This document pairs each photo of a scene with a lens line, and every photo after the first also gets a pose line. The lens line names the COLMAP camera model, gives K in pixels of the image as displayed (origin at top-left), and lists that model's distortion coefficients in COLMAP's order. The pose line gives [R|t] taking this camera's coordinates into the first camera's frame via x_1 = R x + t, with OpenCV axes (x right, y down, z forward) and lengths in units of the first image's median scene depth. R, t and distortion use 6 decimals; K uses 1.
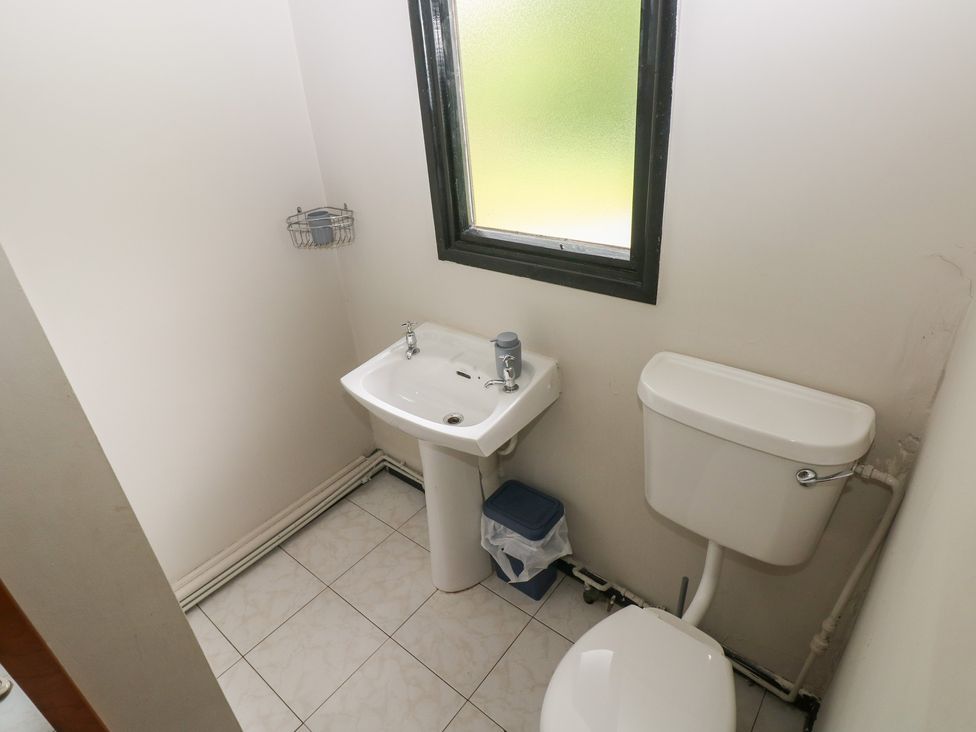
lens RADIAL K [[541.0, 0, 488.6], [0, 541.0, 363.7], [0, 0, 1]] dist [-0.000839, -0.011980]
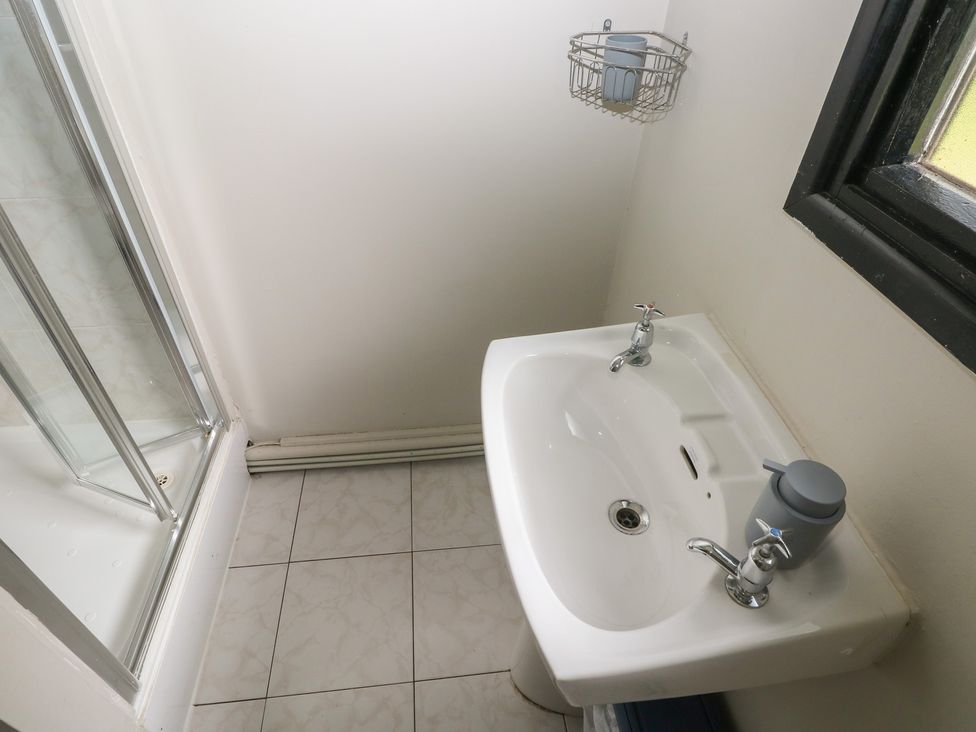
lens RADIAL K [[541.0, 0, 486.2], [0, 541.0, 362.3], [0, 0, 1]] dist [-0.000839, -0.011980]
pose [[0.708634, 0.519171, -0.477807, 0.007624], [-0.404366, 0.853771, 0.327967, -0.130467], [0.578209, -0.039200, 0.814947, 0.497160]]
